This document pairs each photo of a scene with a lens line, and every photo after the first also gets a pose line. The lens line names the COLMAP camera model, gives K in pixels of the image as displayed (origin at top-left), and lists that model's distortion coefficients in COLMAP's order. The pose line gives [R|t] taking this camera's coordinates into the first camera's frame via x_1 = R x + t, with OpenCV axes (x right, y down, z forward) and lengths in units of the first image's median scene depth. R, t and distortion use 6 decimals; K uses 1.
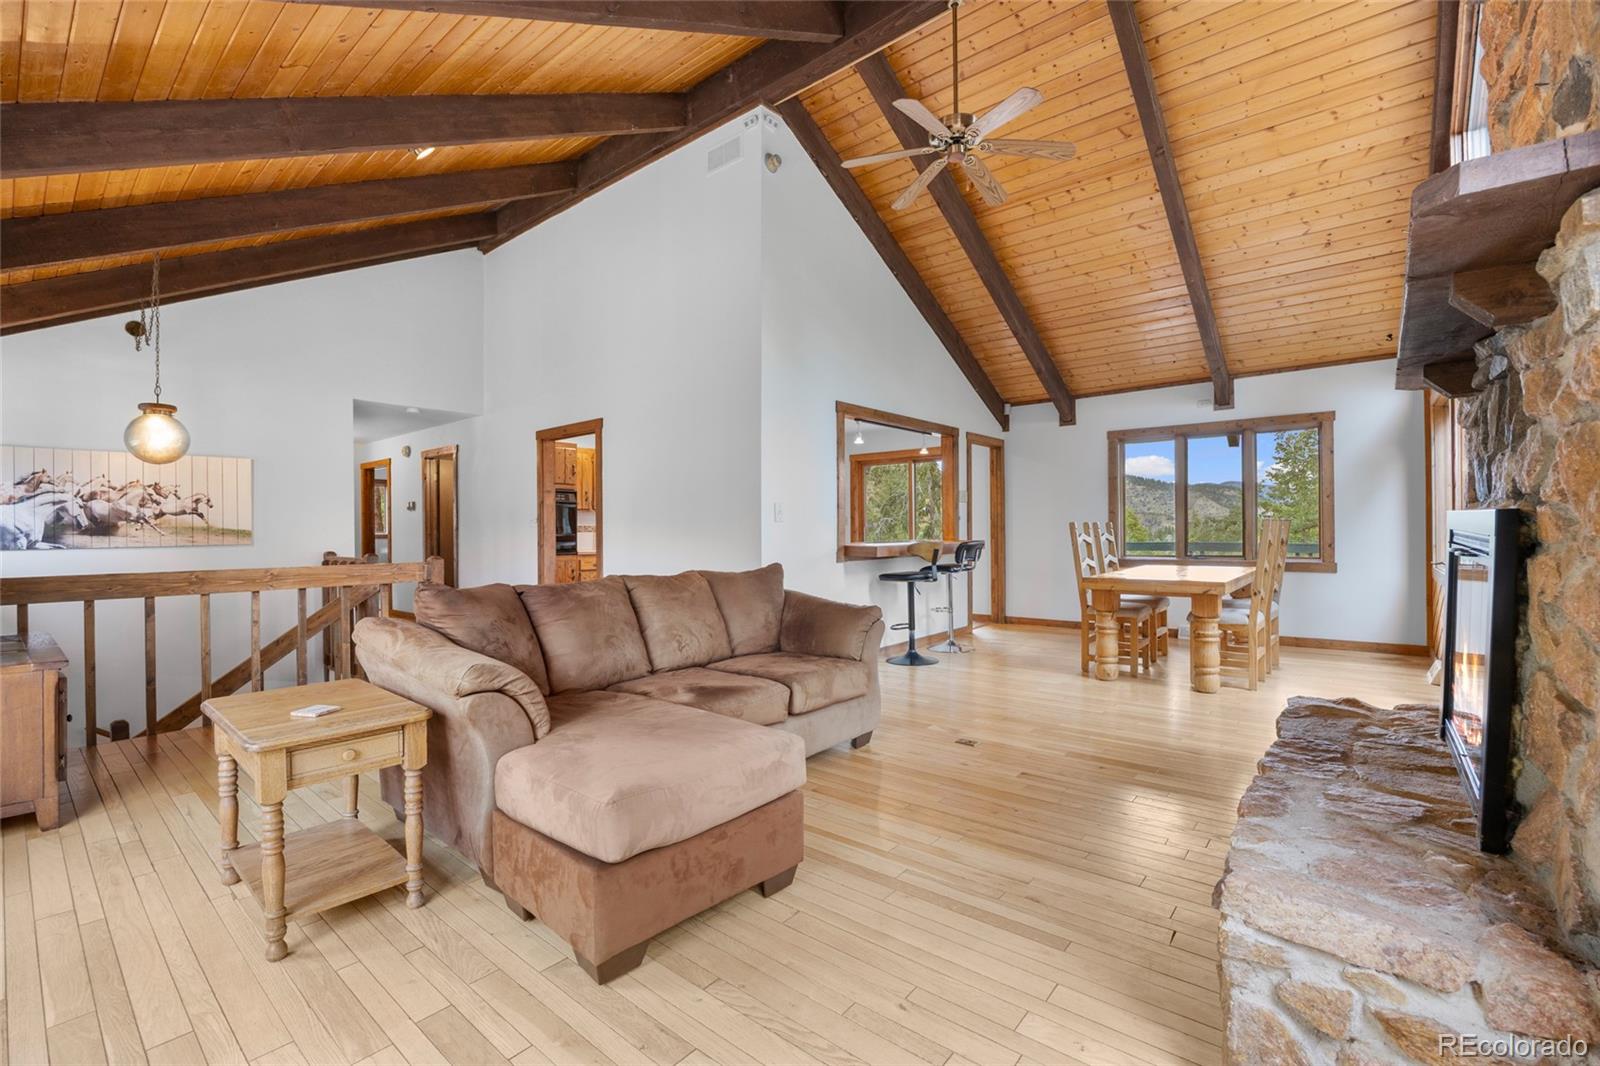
lens RADIAL K [[700.1, 0, 792.8], [0, 700.1, 527.3], [0, 0, 1]] dist [-0.018623, 0.001313]
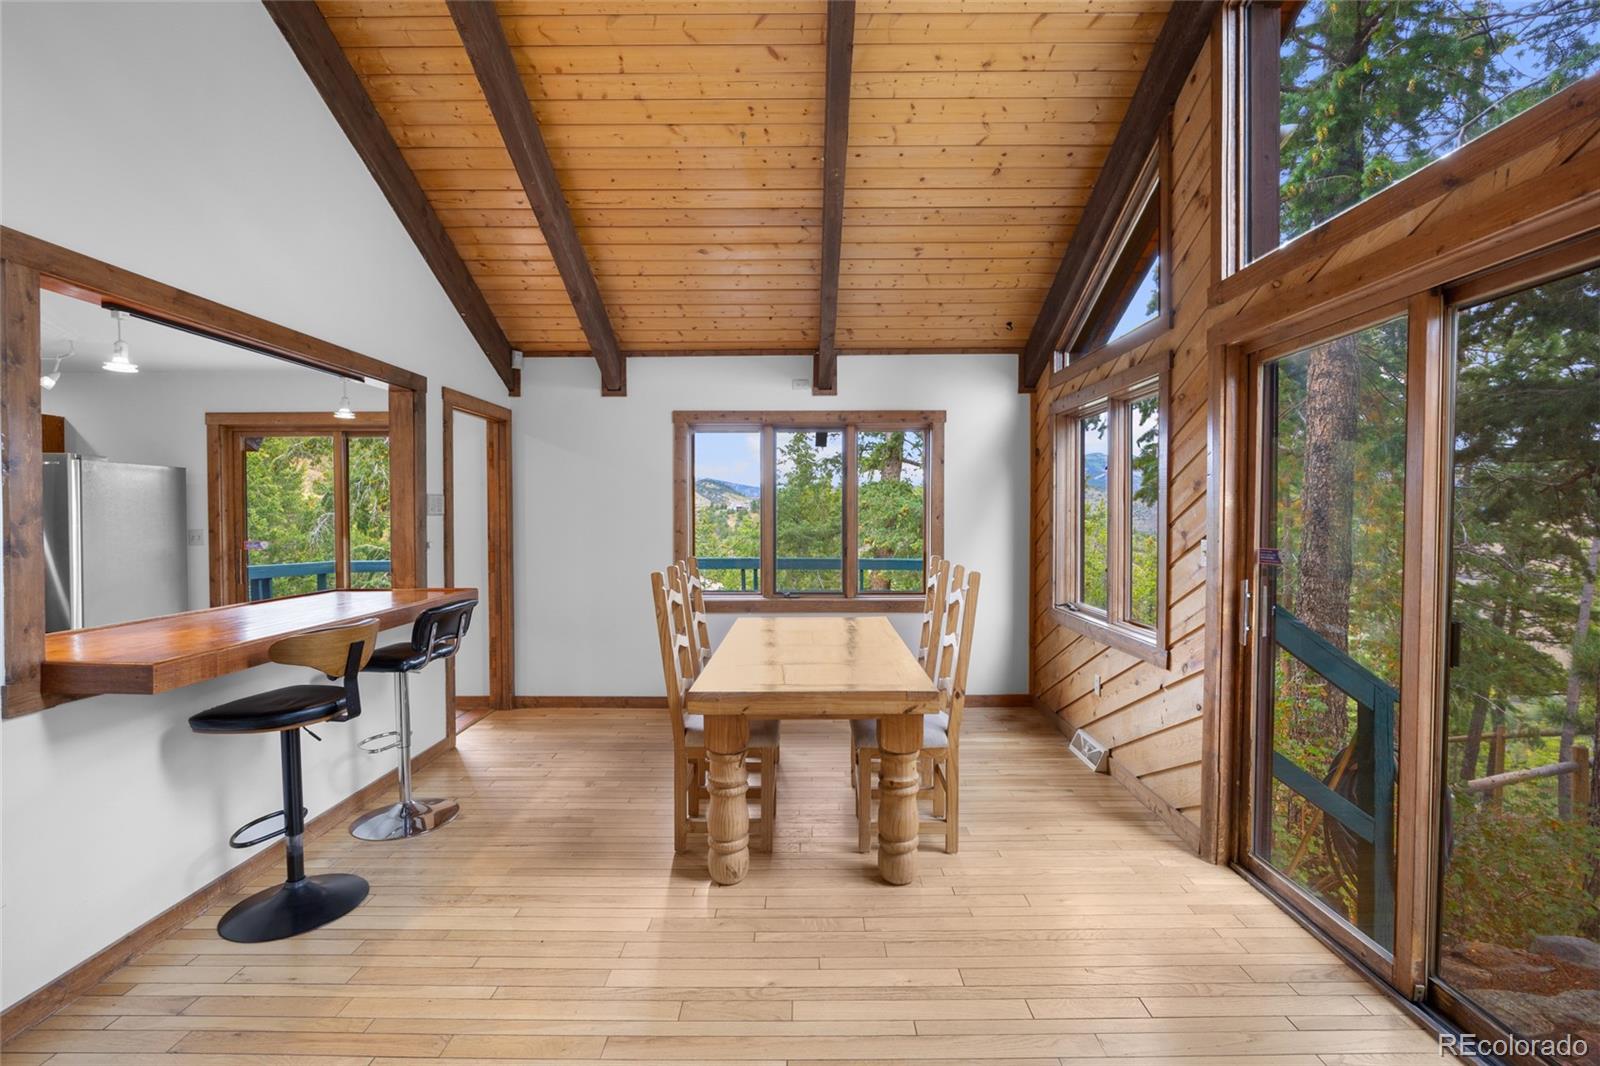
lens RADIAL K [[700.1, 0, 804.9], [0, 700.1, 527.8], [0, 0, 1]] dist [-0.018623, 0.001313]
pose [[0.759767, -0.006982, 0.650158, 0.114724], [-0.006454, 0.999812, 0.018279, -0.040138], [-0.650163, -0.018084, 0.759580, 0.420872]]
